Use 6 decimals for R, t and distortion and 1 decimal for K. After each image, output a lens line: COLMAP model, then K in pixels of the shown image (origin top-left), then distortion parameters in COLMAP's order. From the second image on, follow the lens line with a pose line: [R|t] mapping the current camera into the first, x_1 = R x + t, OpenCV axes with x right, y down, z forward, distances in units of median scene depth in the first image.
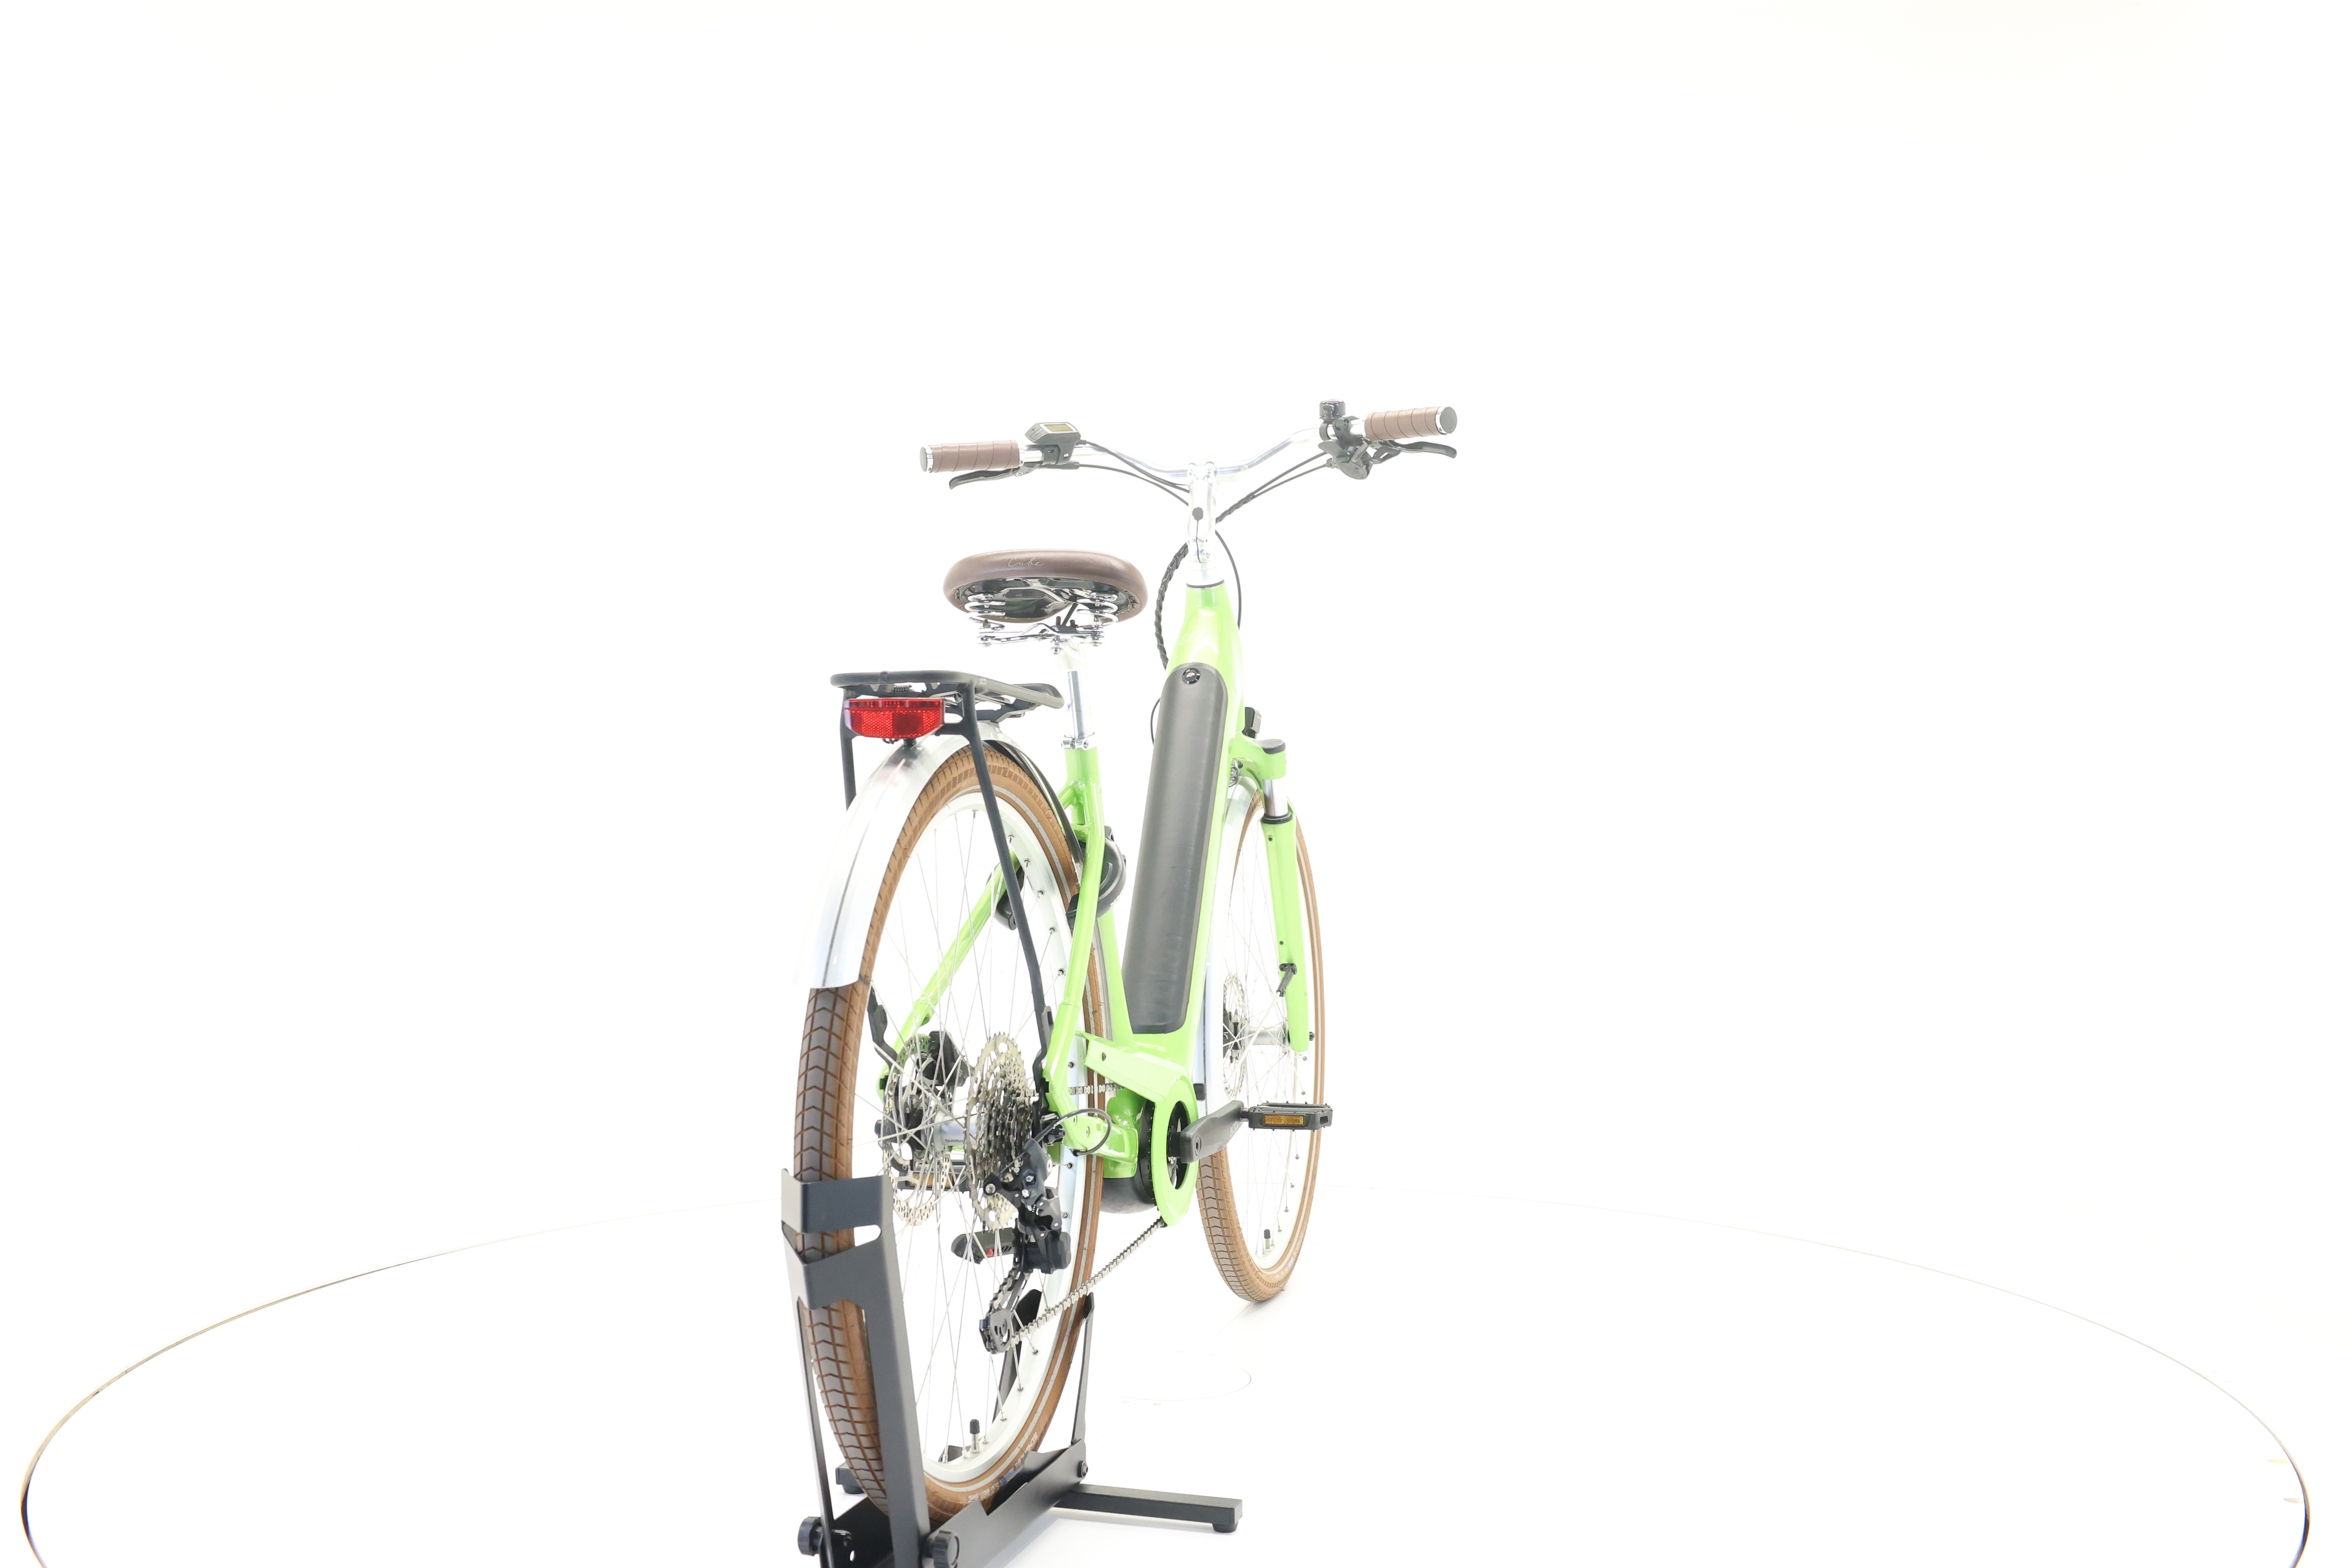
lens RADIAL K [[2458.9, 0, 1169.8], [0, 2458.9, 774.7], [0, 0, 1]] dist [-0.013414, 0.000000]
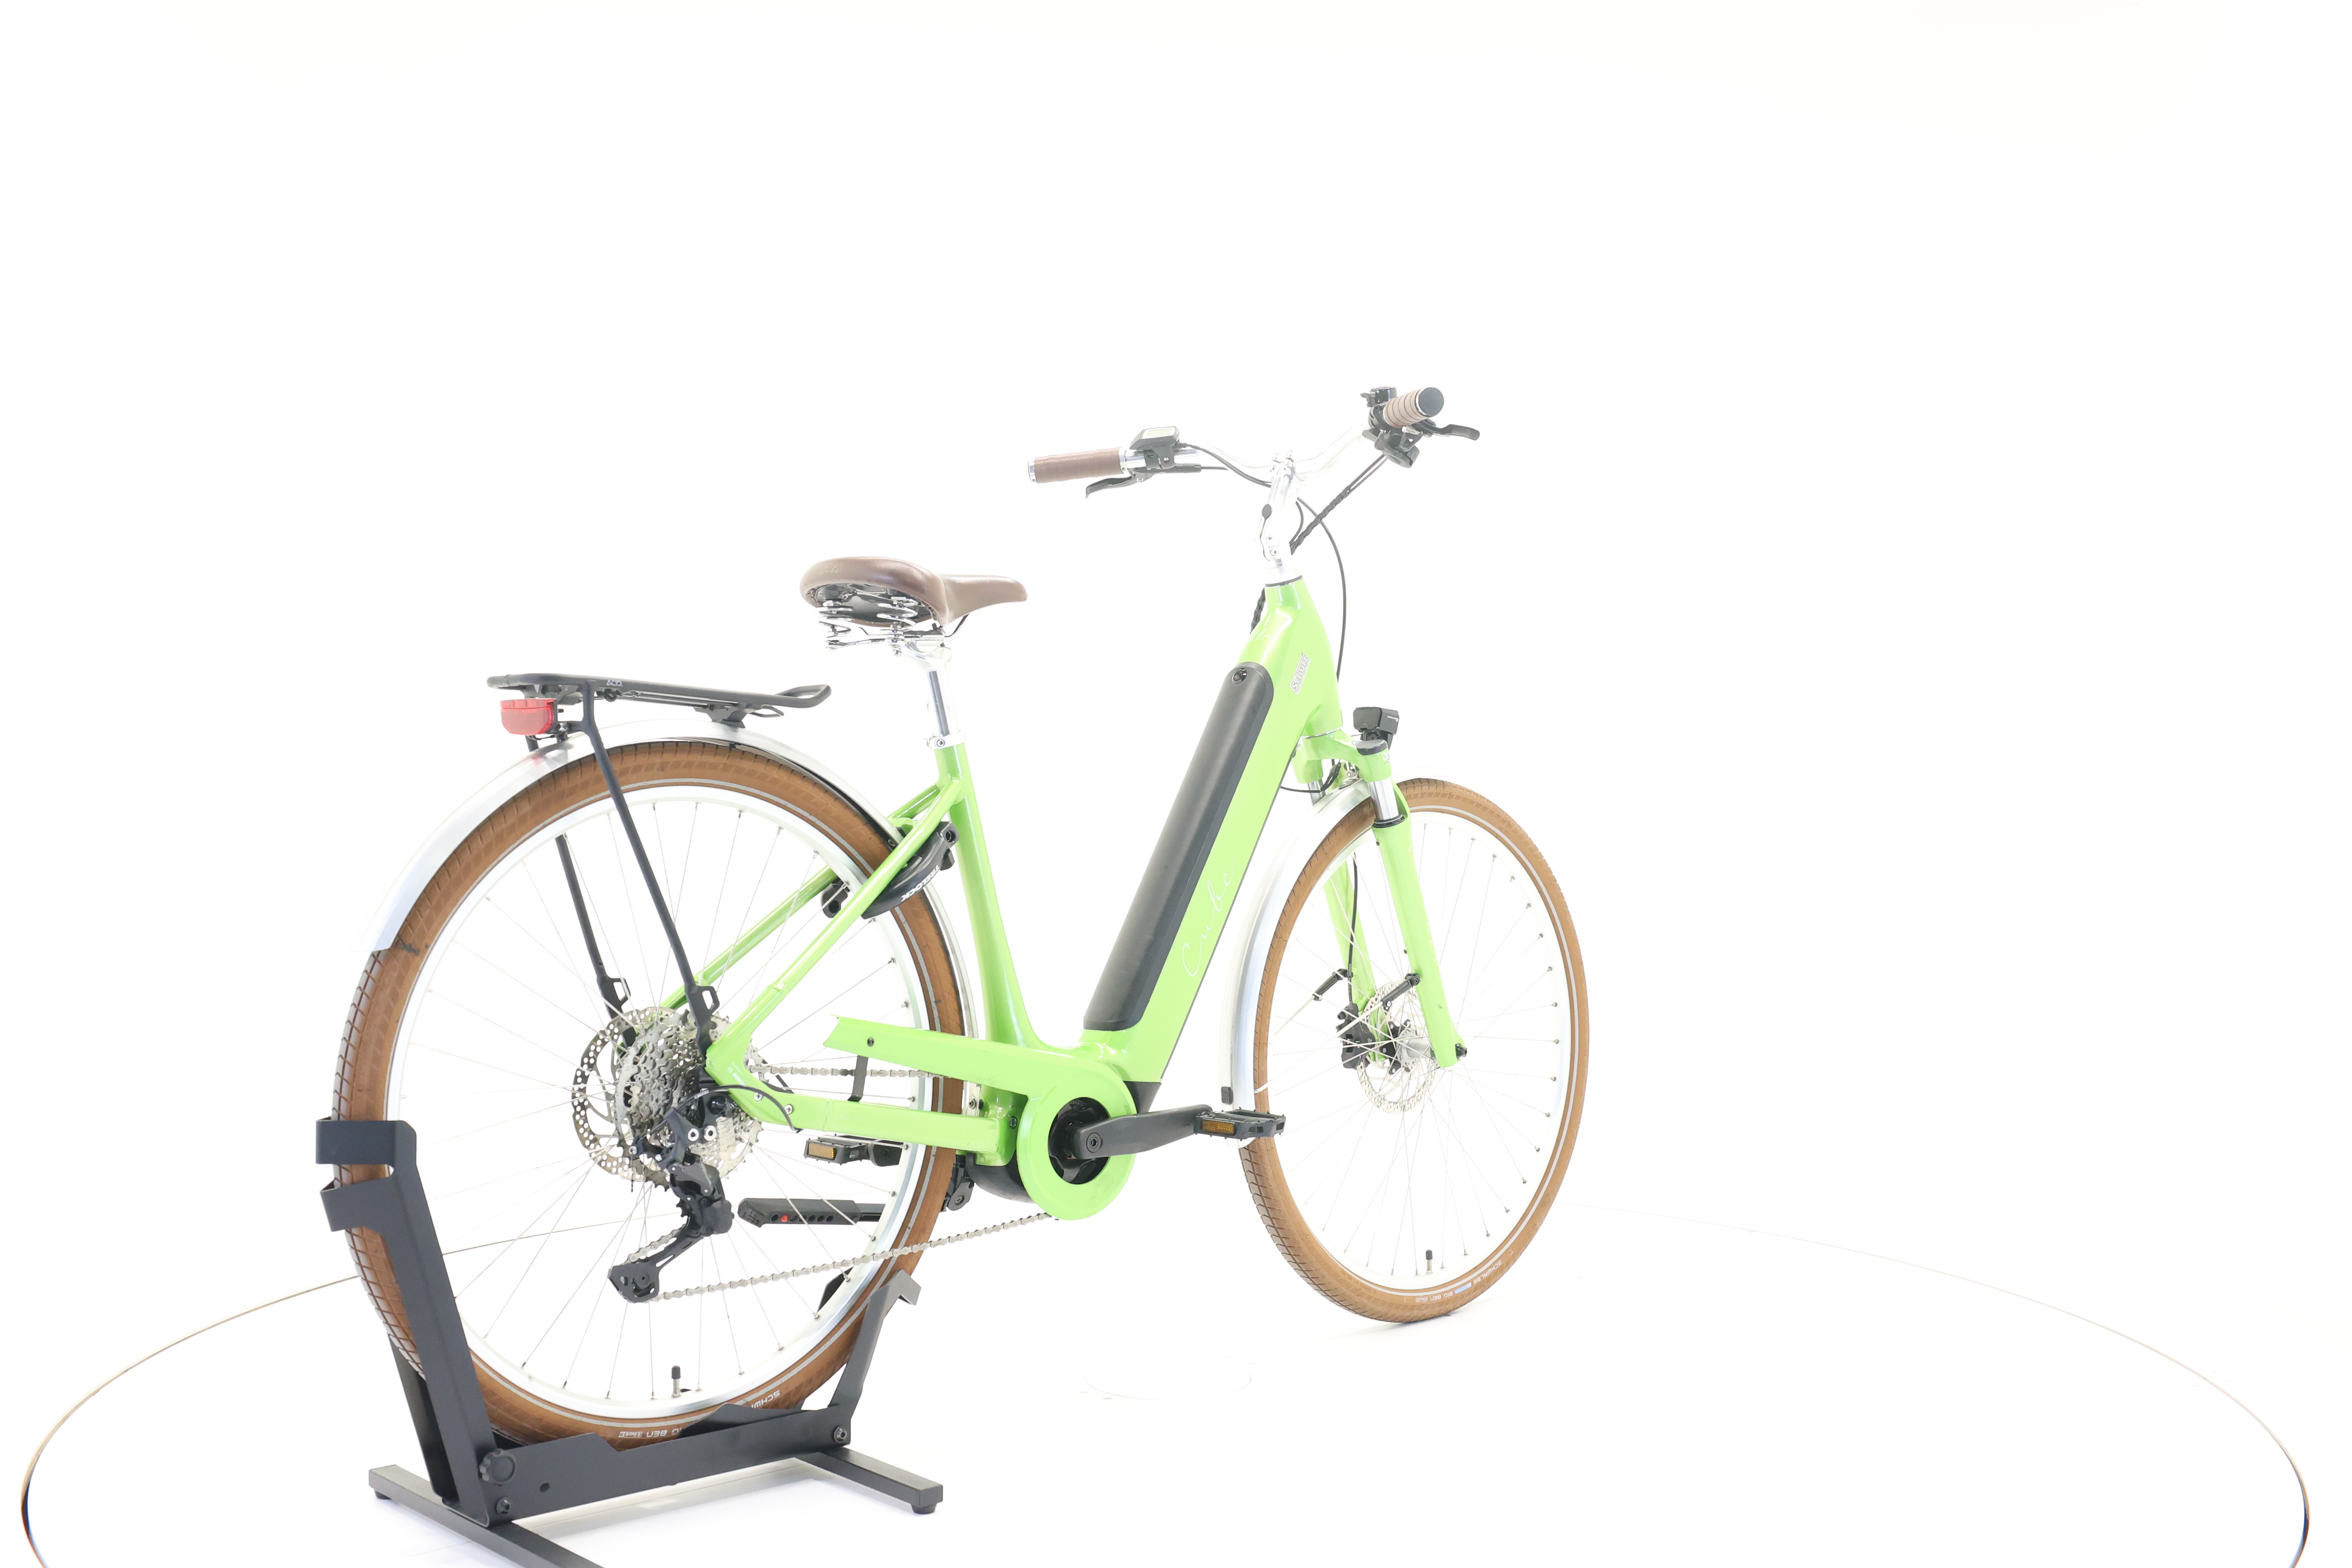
lens RADIAL K [[2458.9, 0, 1175.5], [0, 2458.9, 780.2], [0, 0, 1]] dist [-0.013414, 0.000000]
pose [[0.861713, 0.009240, -0.507312, 0.493405], [-0.010151, 0.999948, 0.000969, 0.001161], [0.507294, 0.004315, 0.861762, 0.135237]]
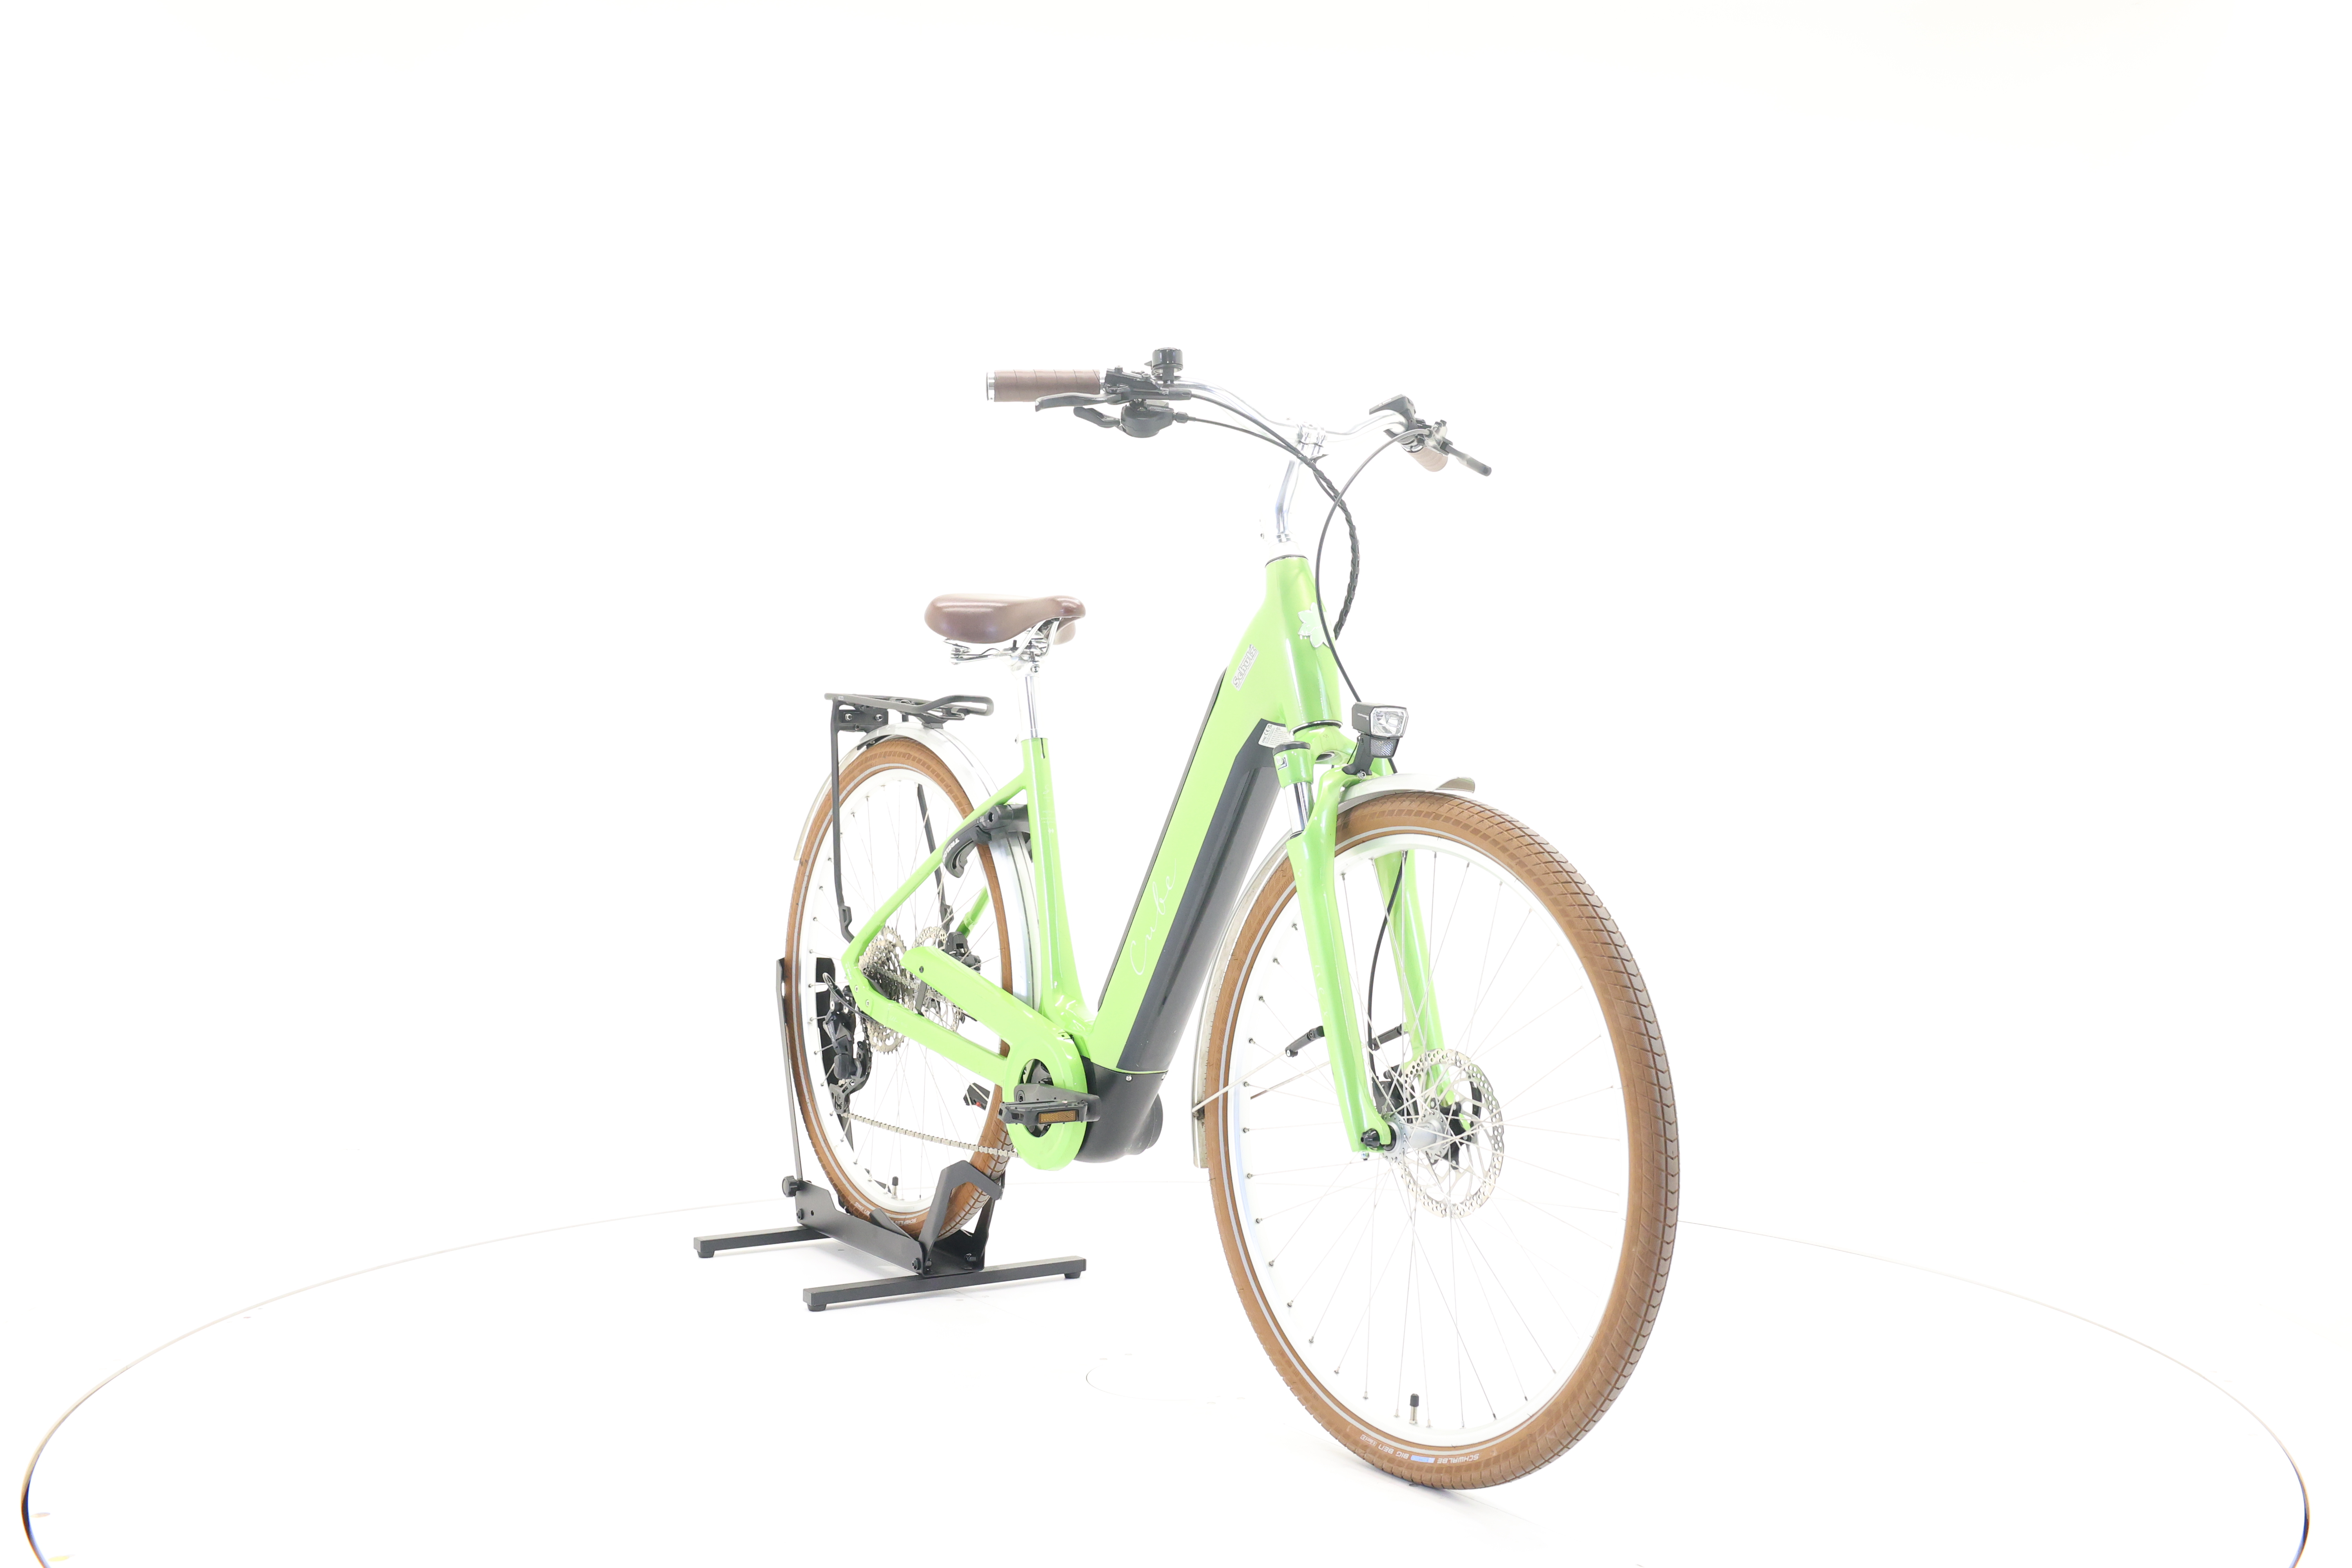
lens RADIAL K [[2458.9, 0, 1164.6], [0, 2458.9, 781.1], [0, 0, 1]] dist [-0.013414, 0.000000]
pose [[-0.647832, 0.008080, -0.761740, 0.741057], [-0.022411, 0.999309, 0.029659, -0.026428], [0.761453, 0.036285, -0.647203, 1.594308]]
